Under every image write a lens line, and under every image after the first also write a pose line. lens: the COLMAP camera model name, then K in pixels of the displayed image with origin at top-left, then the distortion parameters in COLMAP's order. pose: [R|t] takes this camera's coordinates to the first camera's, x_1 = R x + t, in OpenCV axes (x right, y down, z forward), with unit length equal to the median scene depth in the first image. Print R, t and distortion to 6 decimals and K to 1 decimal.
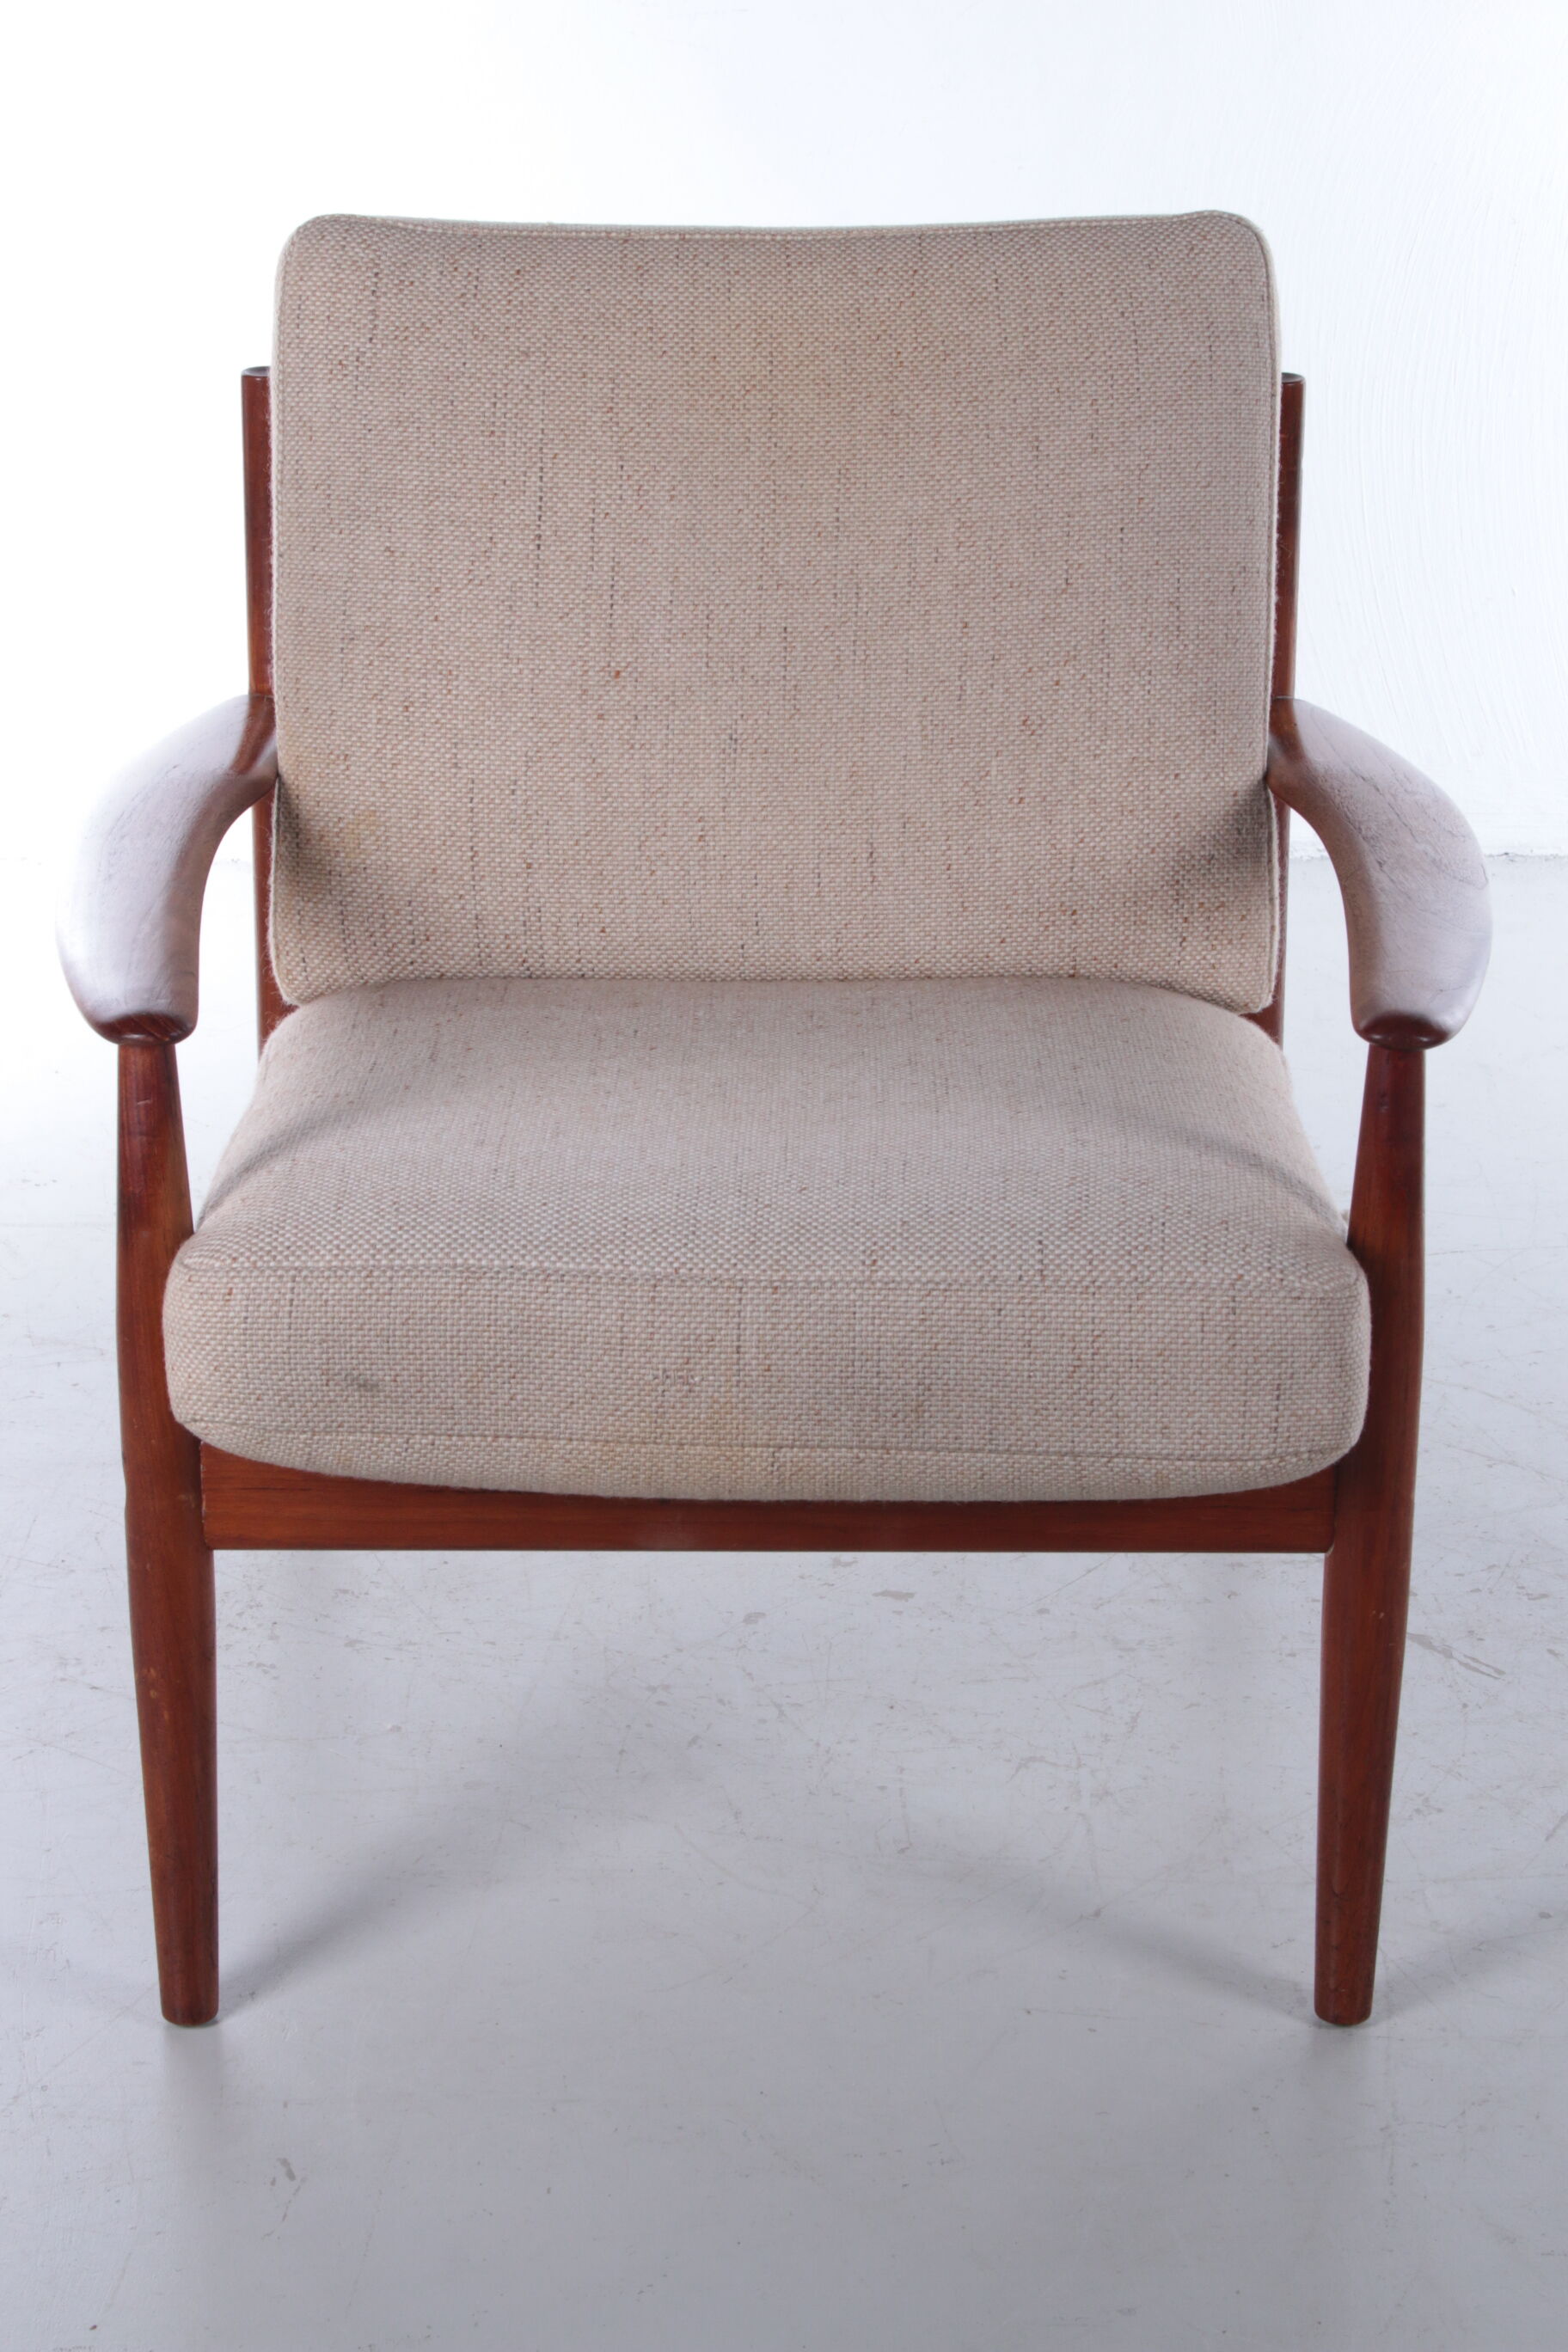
lens RADIAL K [[4848.2, 0, 800.8], [0, 4848.2, 1172.0], [0, 0, 1]] dist [0.112911, 0.000000]
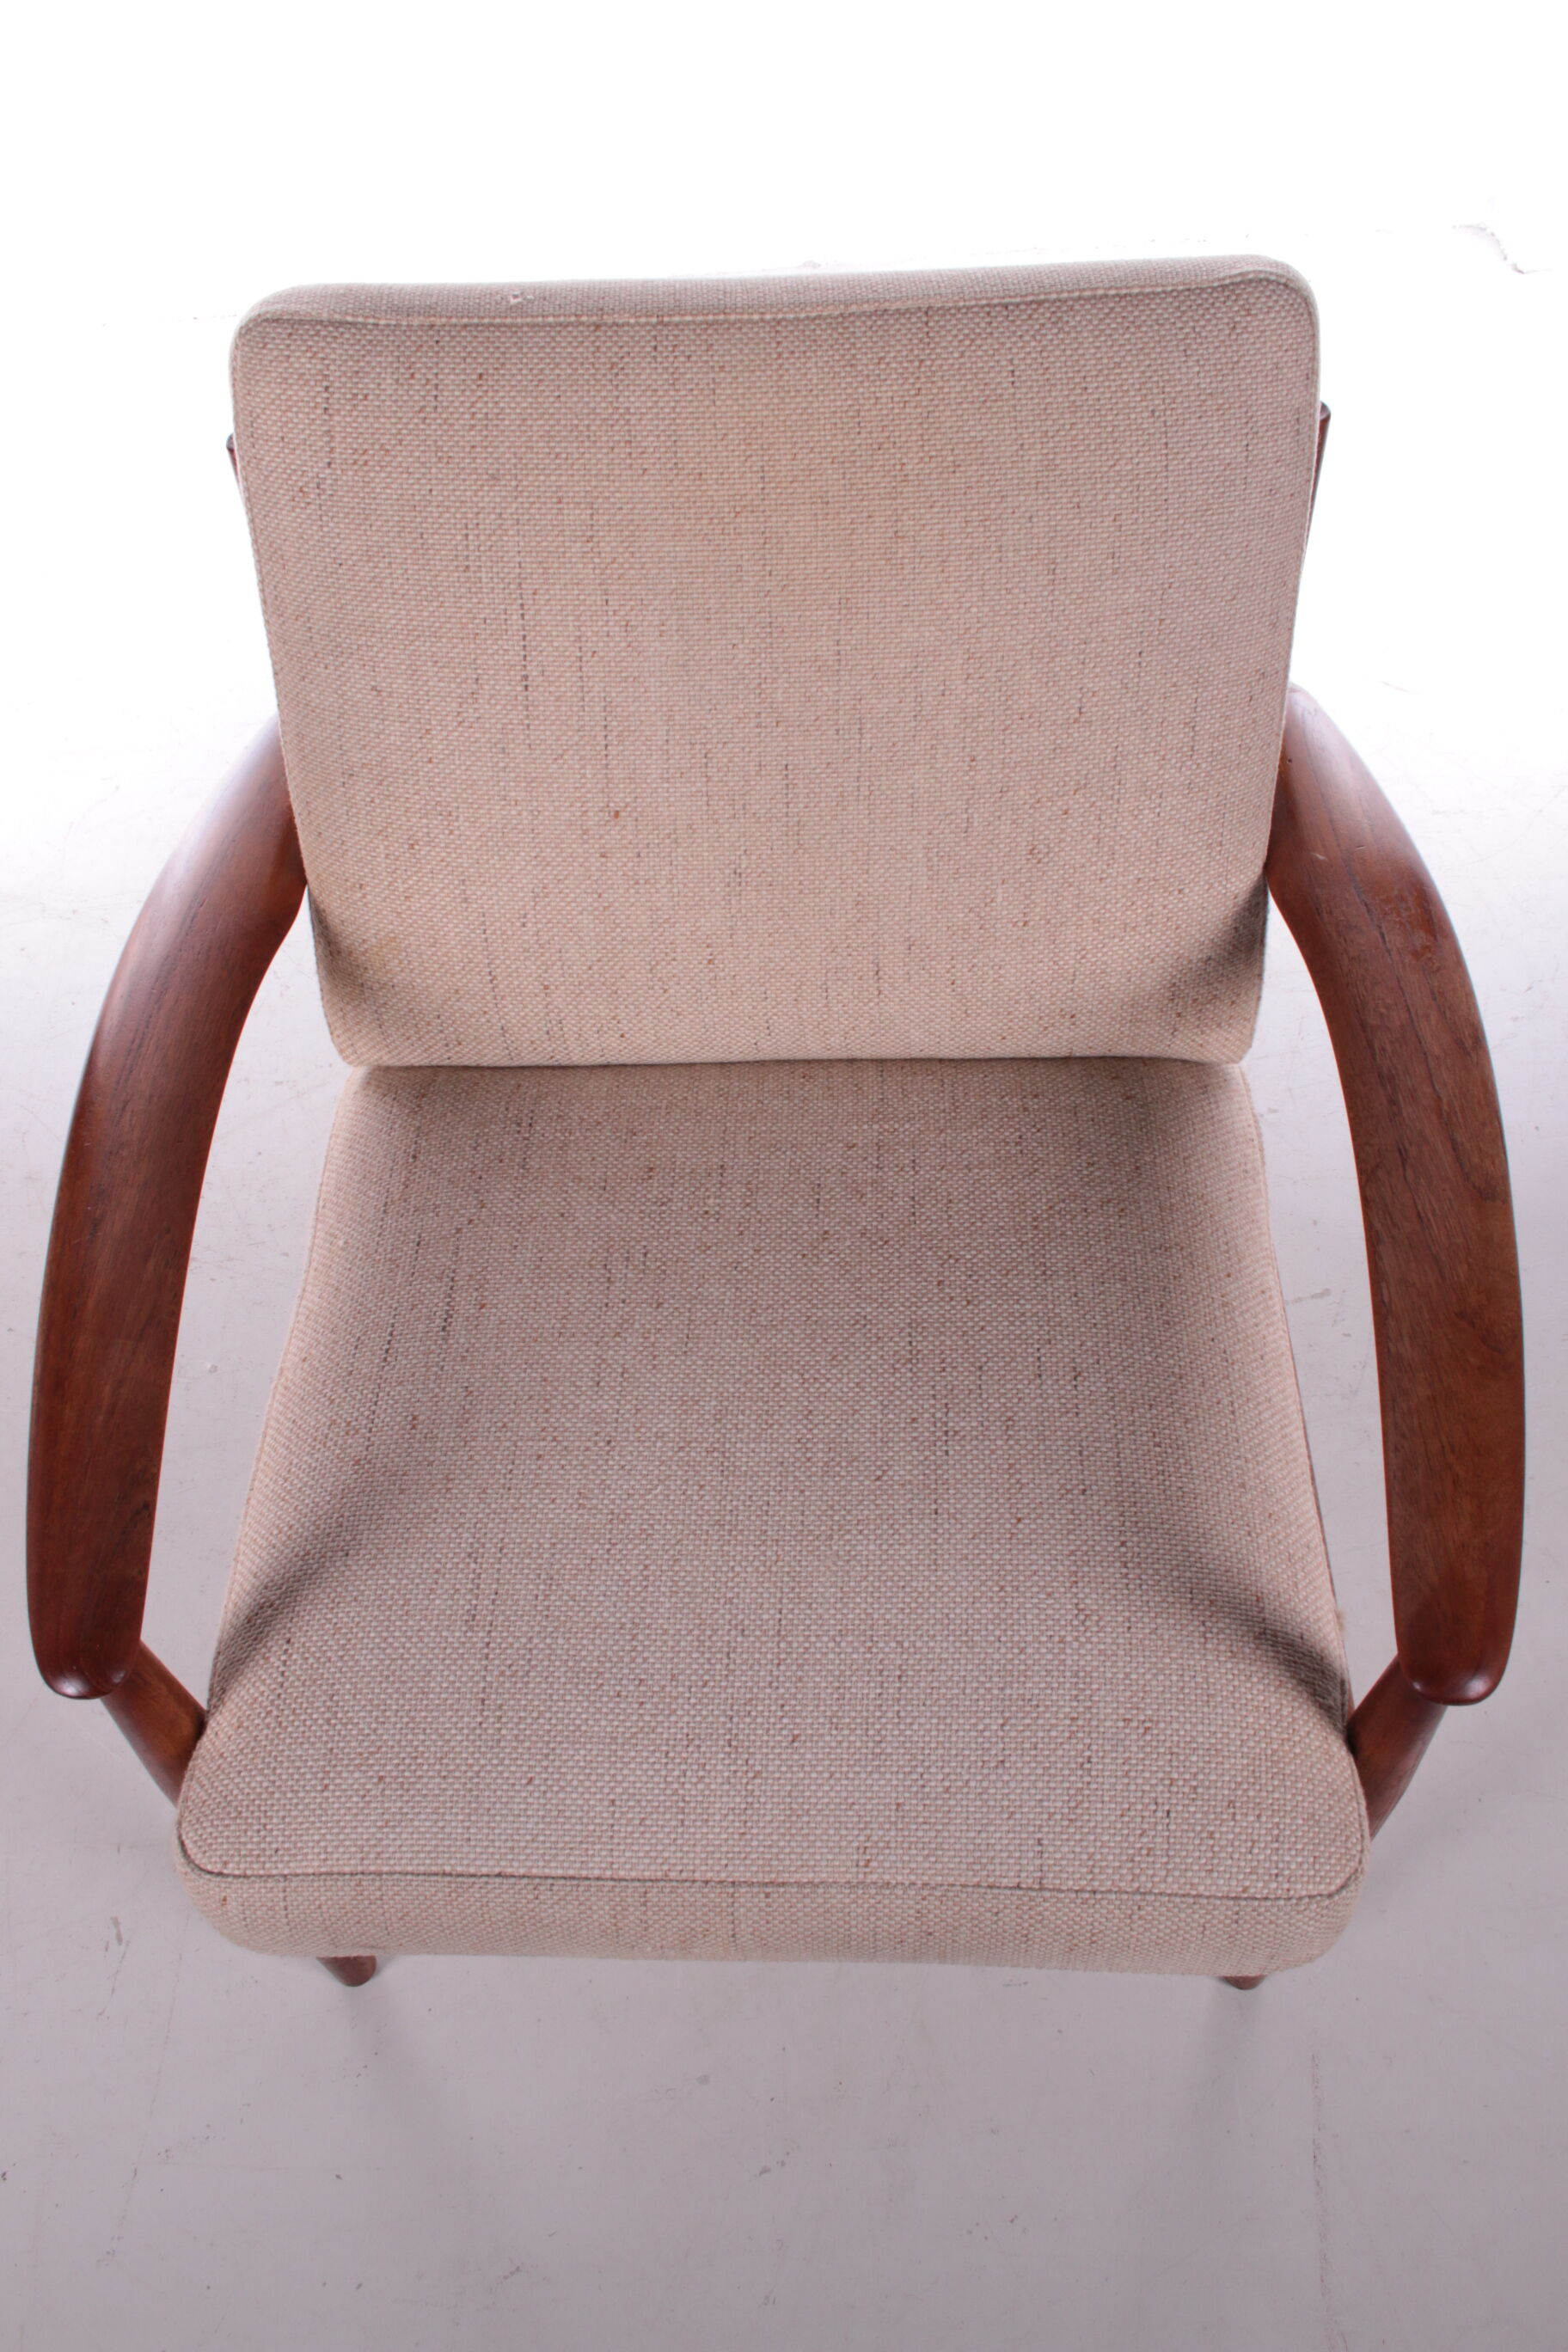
lens RADIAL K [[1970.1, 0, 779.4], [0, 1970.1, 1188.6], [0, 0, 1]] dist [-0.131234, 0.048964]
pose [[0.998637, -0.004893, -0.051972, 0.015293], [0.033043, 0.830014, 0.556763, -0.259110], [0.040413, -0.557721, 0.829044, 0.629439]]
